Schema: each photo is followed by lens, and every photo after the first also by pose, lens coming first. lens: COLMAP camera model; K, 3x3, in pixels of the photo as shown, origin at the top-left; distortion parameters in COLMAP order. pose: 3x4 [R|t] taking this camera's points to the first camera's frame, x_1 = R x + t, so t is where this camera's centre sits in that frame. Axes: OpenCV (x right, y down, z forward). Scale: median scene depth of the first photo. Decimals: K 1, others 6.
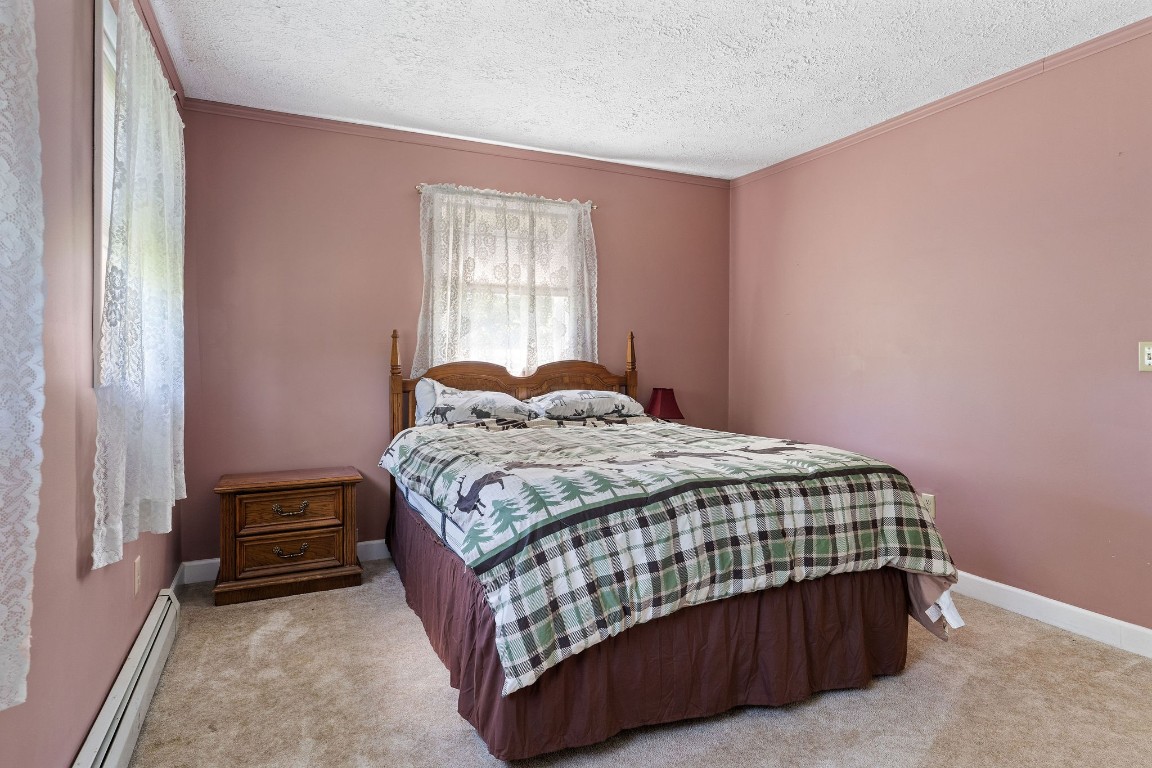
lens RADIAL K [[628.6, 0, 575.4], [0, 628.6, 365.0], [0, 0, 1]] dist [-0.002349, -0.000268]
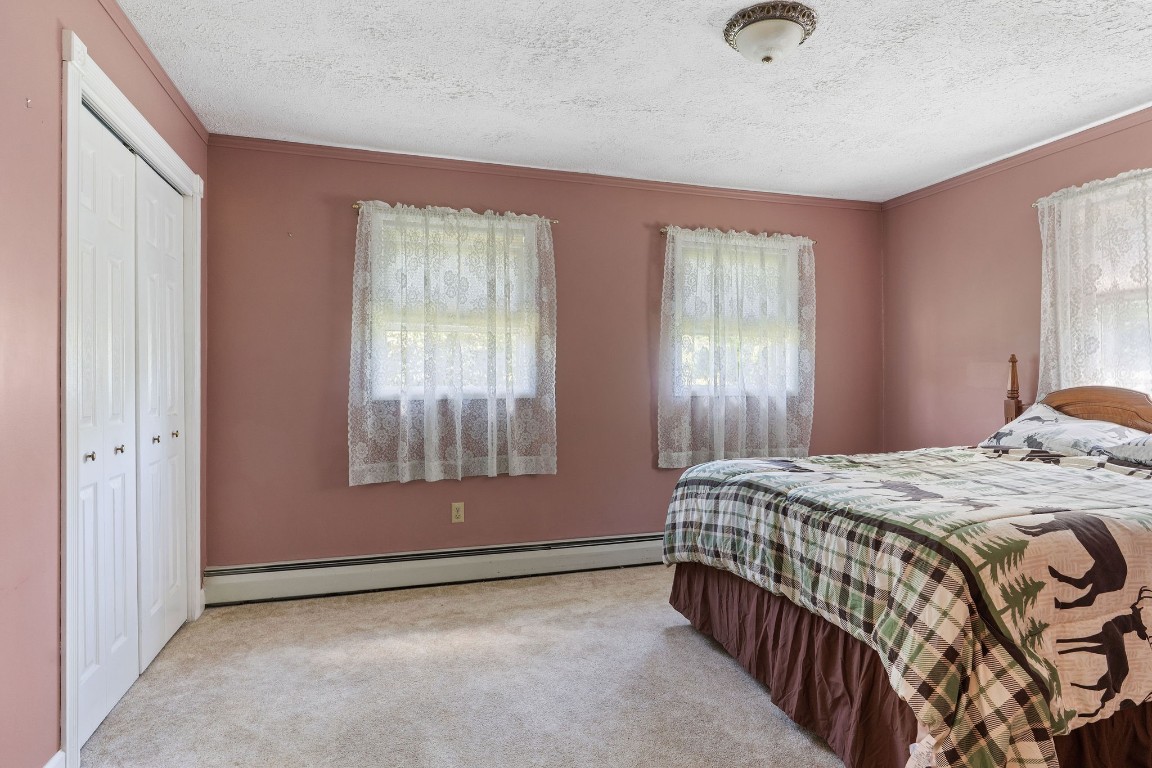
lens RADIAL K [[649.5, 0, 581.4], [0, 649.5, 380.5], [0, 0, 1]] dist [-0.002767, -0.000594]
pose [[-0.140399, 0.001595, -0.990094, 0.846114], [0.002348, 0.999996, 0.001278, -0.016616], [0.990092, -0.002146, -0.140402, 0.457240]]
